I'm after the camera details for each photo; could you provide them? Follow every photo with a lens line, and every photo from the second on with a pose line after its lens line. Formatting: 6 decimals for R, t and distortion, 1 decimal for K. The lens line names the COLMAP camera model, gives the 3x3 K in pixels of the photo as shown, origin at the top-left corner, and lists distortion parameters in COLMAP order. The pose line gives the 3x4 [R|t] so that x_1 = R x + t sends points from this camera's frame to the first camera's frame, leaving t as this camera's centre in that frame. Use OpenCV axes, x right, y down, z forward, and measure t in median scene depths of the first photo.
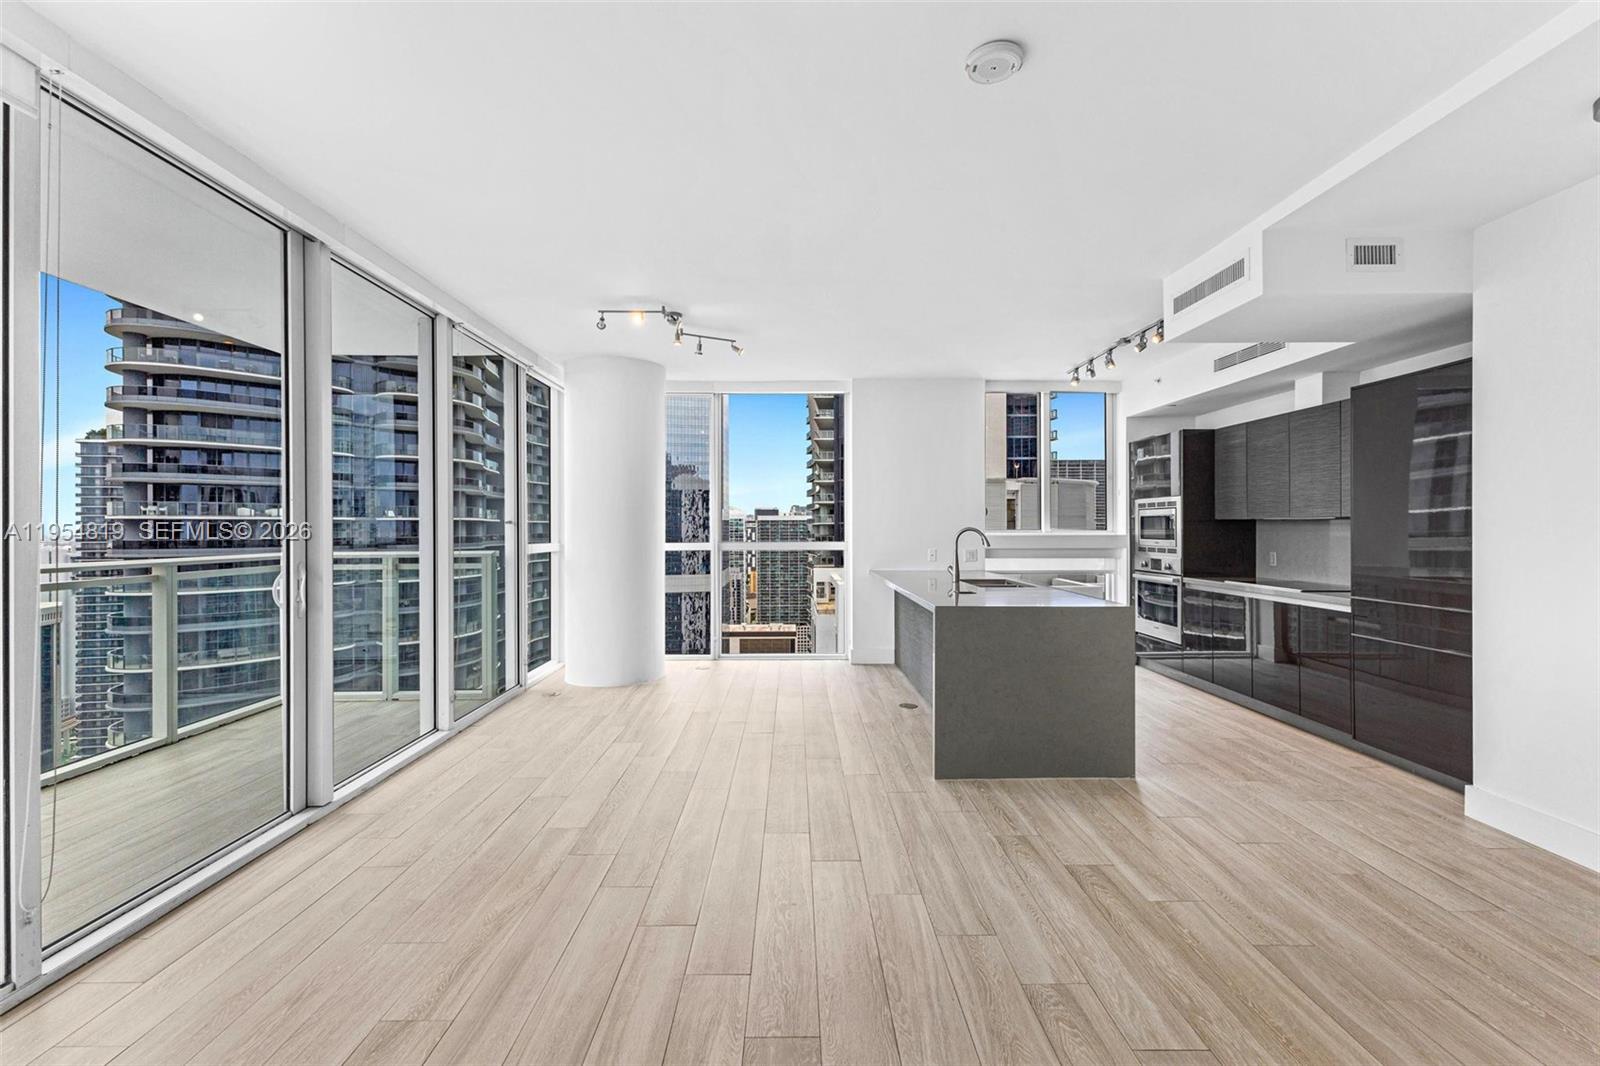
lens RADIAL K [[688.3, 0, 801.0], [0, 688.3, 528.2], [0, 0, 1]] dist [0.010617, -0.001362]
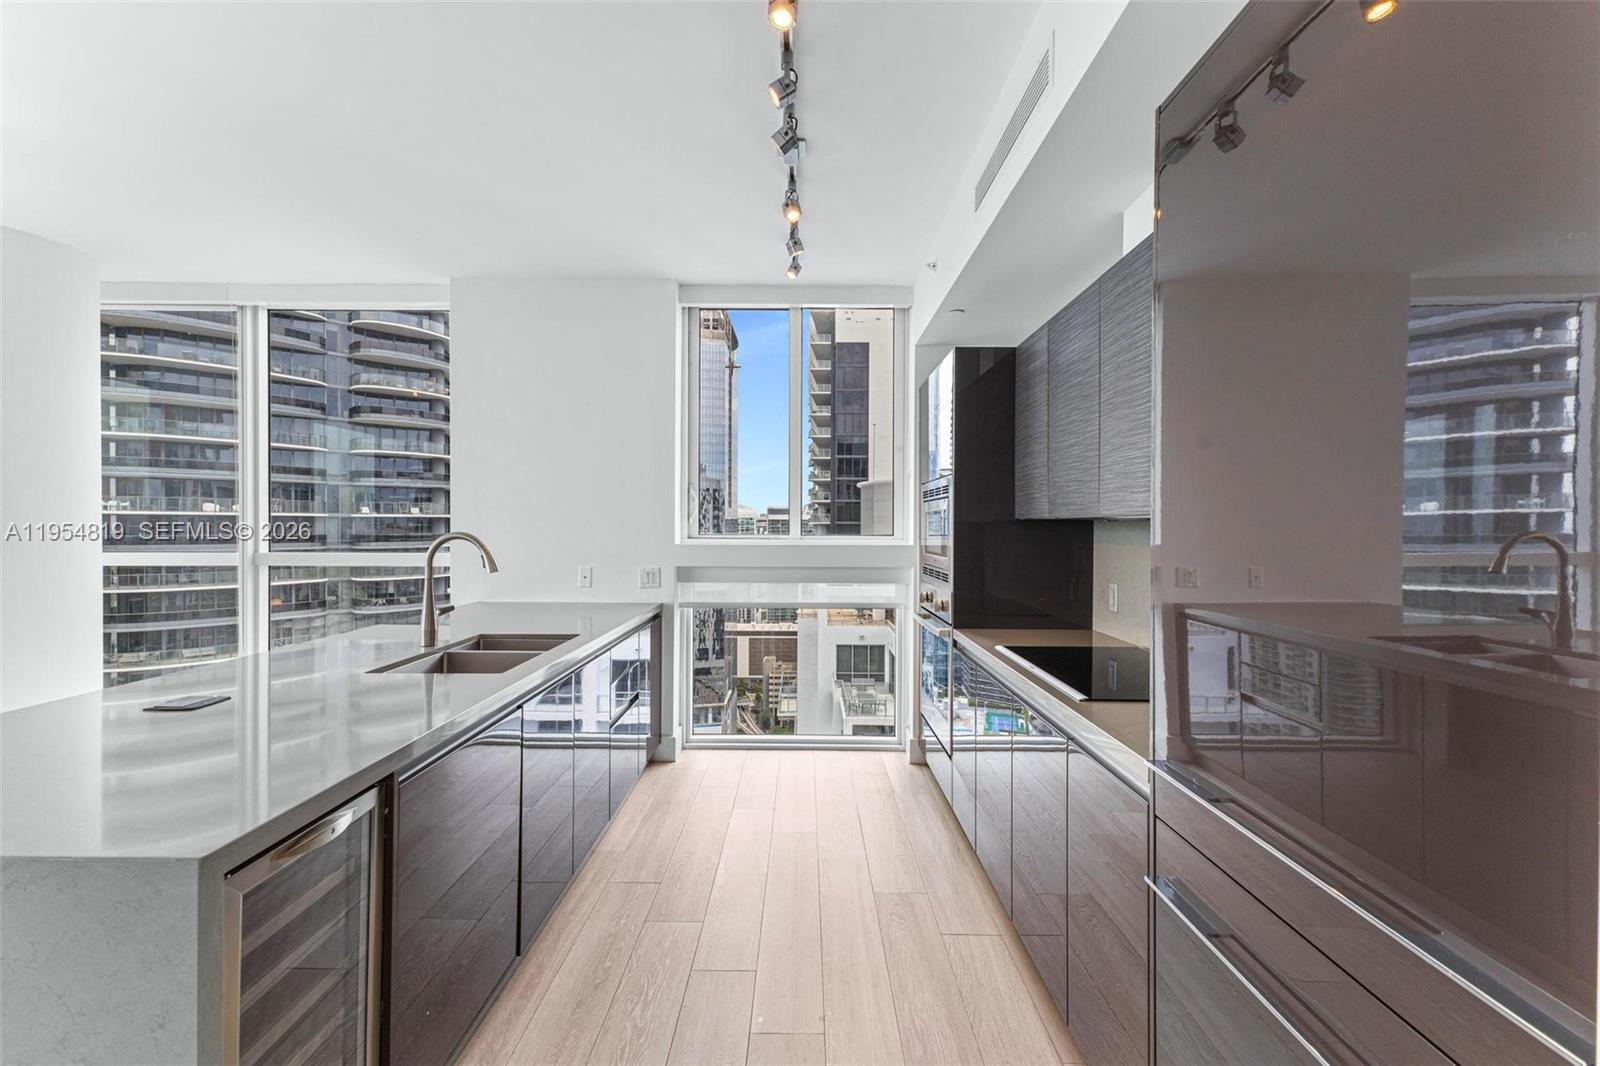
lens RADIAL K [[688.3, 0, 799.4], [0, 688.3, 528.6], [0, 0, 1]] dist [0.010617, -0.001362]
pose [[0.999762, 0.006737, -0.020762, 0.436989], [-0.006705, 0.999976, 0.001612, -0.005648], [0.020772, -0.001473, 0.999783, 0.463137]]
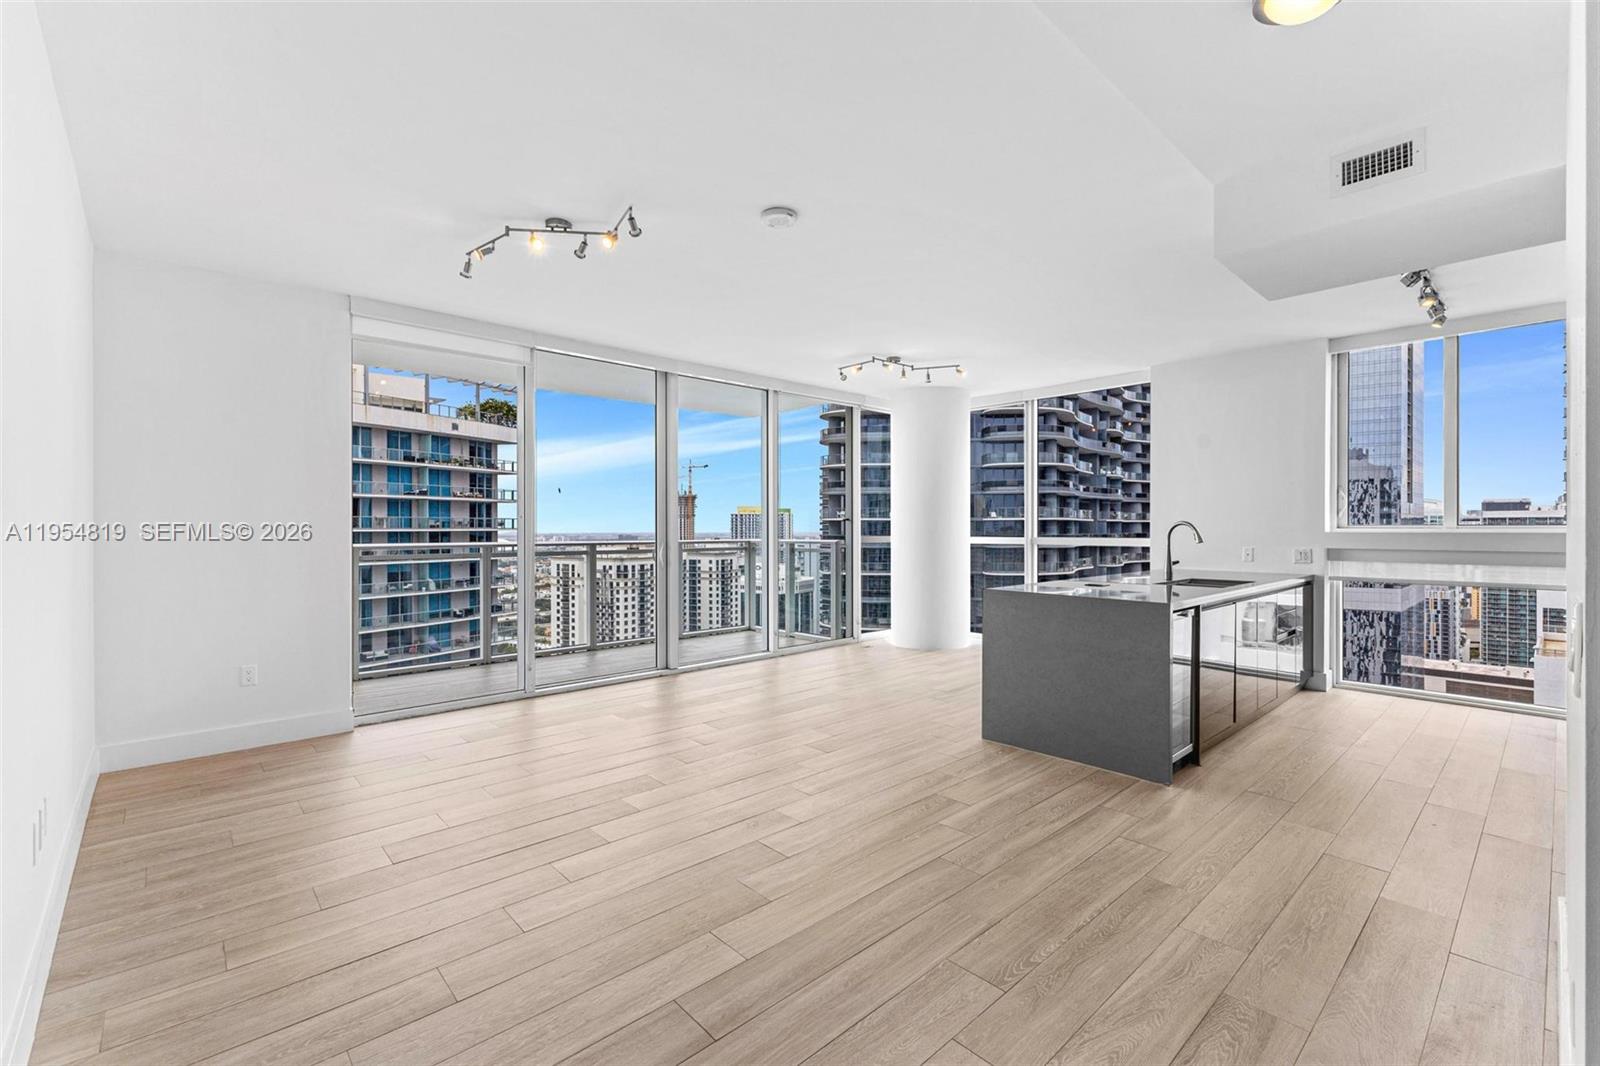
lens RADIAL K [[688.3, 0, 798.2], [0, 688.3, 531.2], [0, 0, 1]] dist [0.010617, -0.001362]
pose [[0.663945, 0.005783, -0.747759, 0.524097], [-0.002151, 0.999981, 0.005823, 0.006615], [0.747779, -0.002258, 0.663944, 0.001273]]
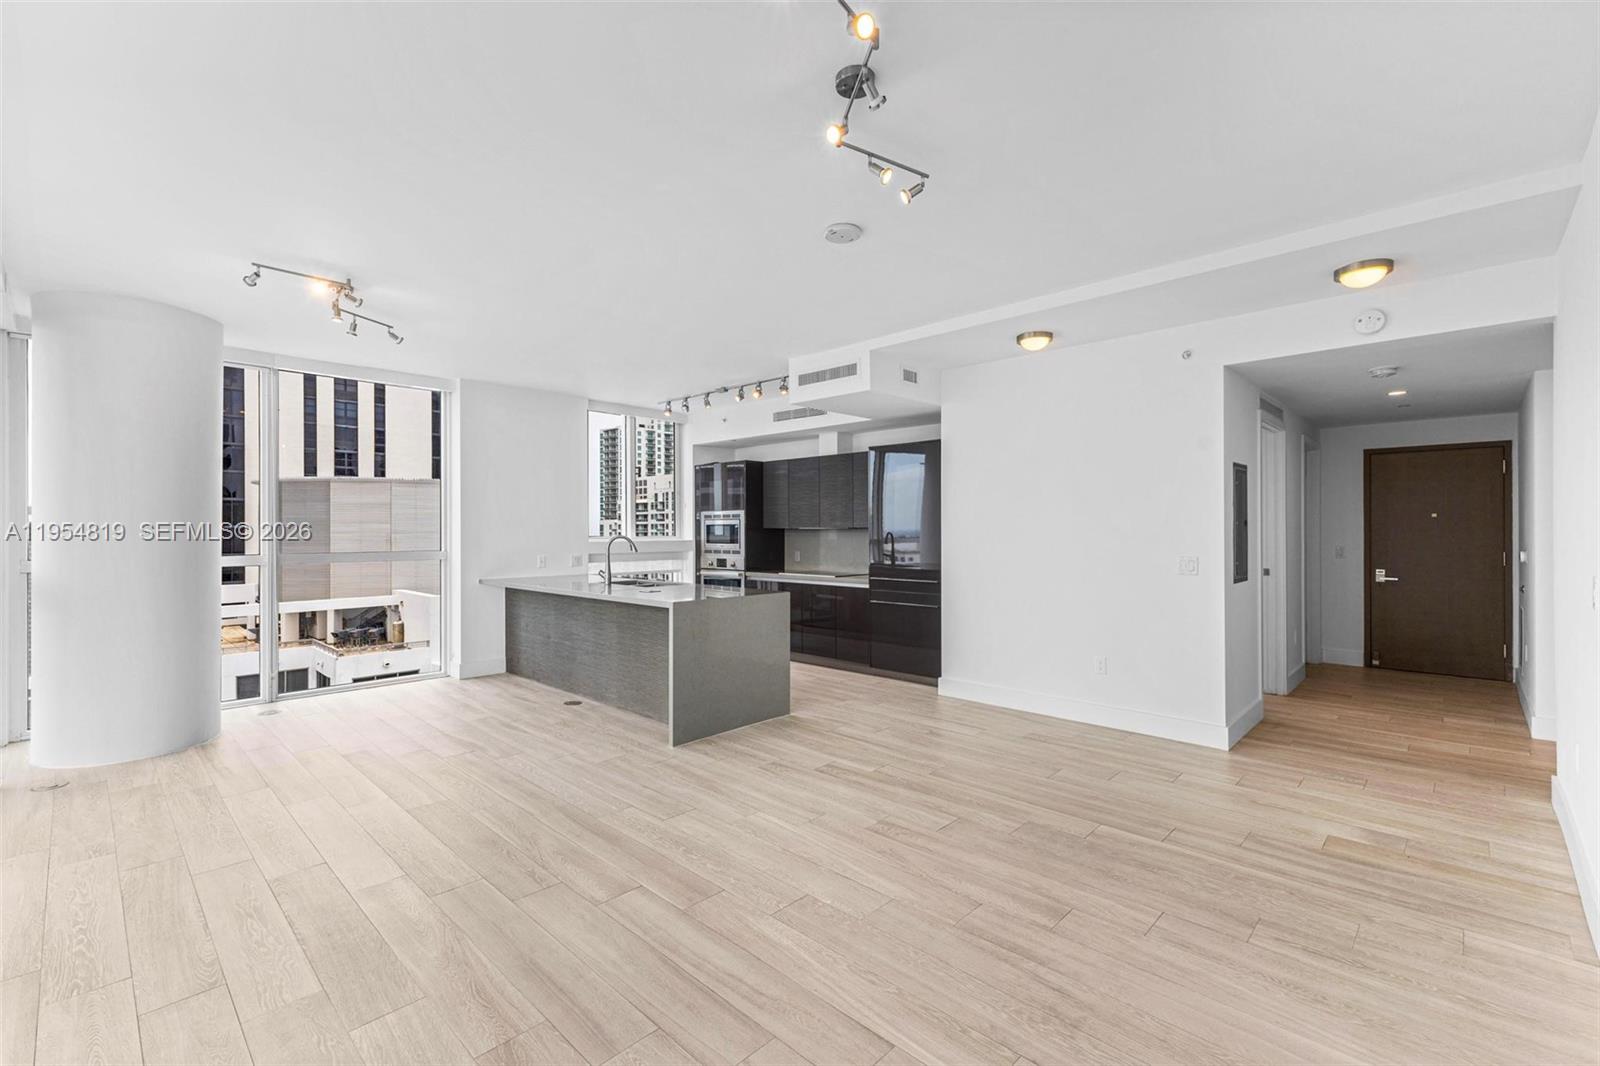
lens RADIAL K [[688.3, 0, 798.2], [0, 688.3, 532.5], [0, 0, 1]] dist [0.010617, -0.001362]
pose [[0.701517, -0.002430, 0.712648, -0.311084], [0.002107, 0.999997, 0.001335, -0.005861], [-0.712649, 0.000565, 0.701520, 0.002264]]
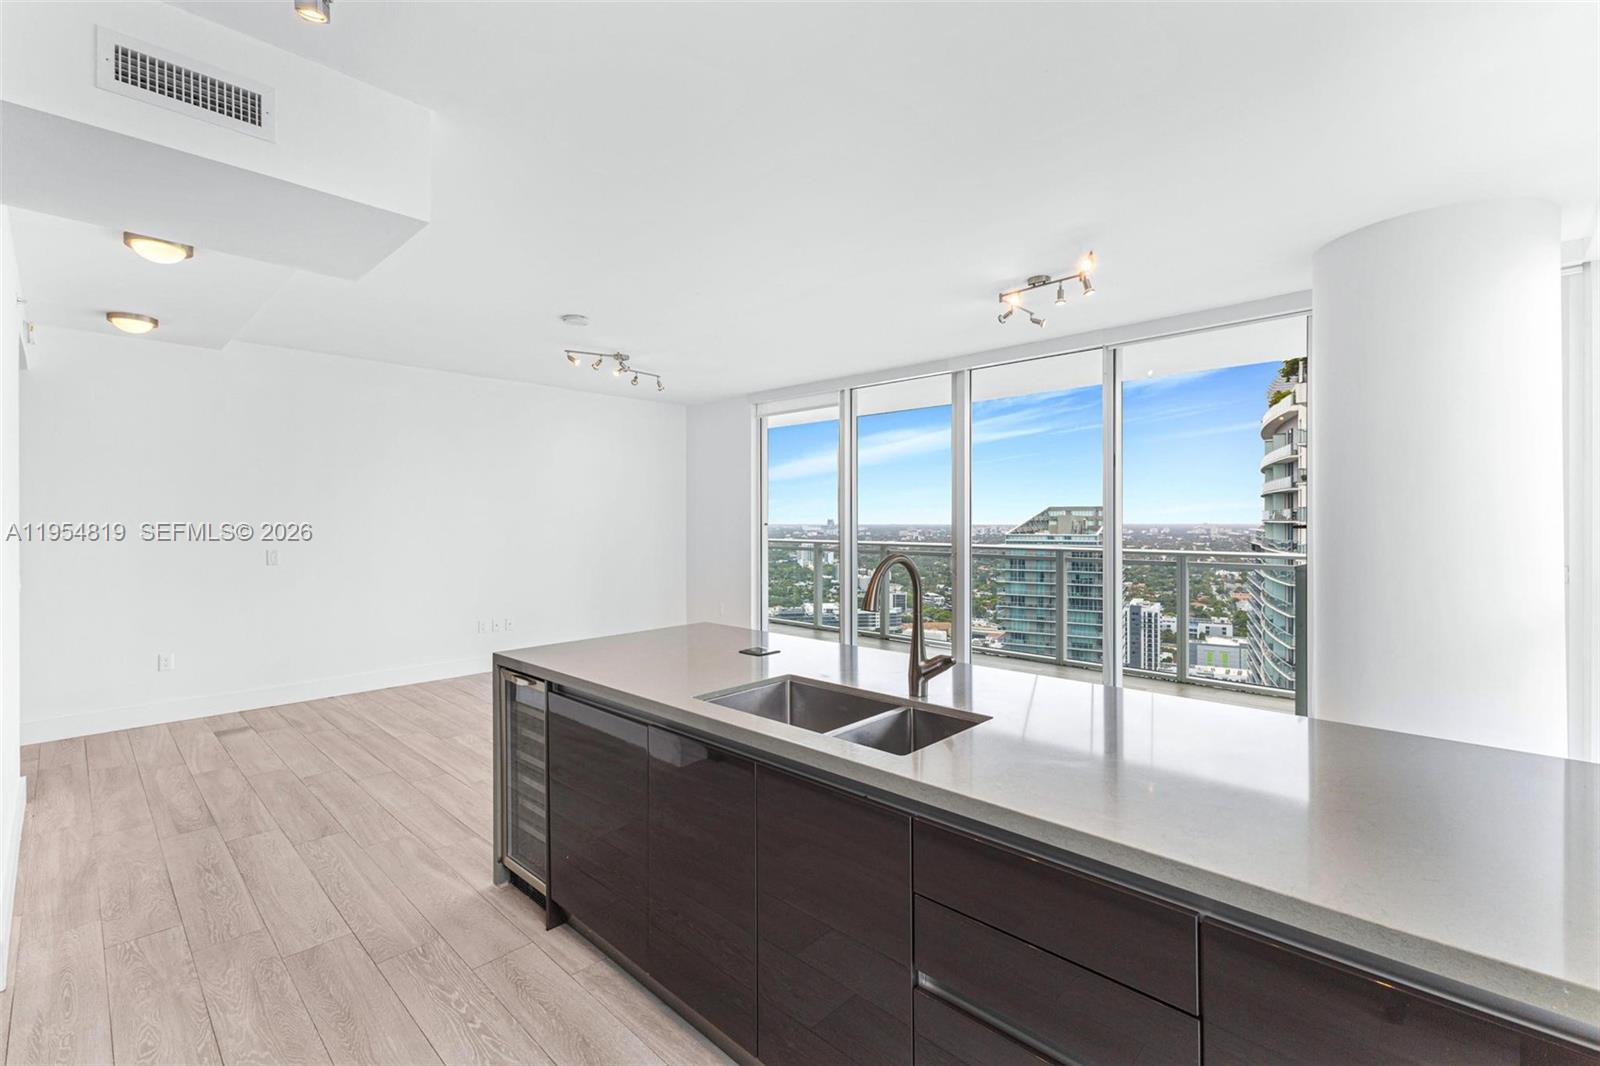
lens RADIAL K [[688.3, 0, 788.7], [0, 688.3, 536.9], [0, 0, 1]] dist [0.010617, -0.001362]
pose [[-0.703069, 0.020103, -0.710838, 0.481399], [0.004618, 0.999708, 0.023705, -0.015405], [0.711107, 0.013383, -0.702956, 1.073095]]
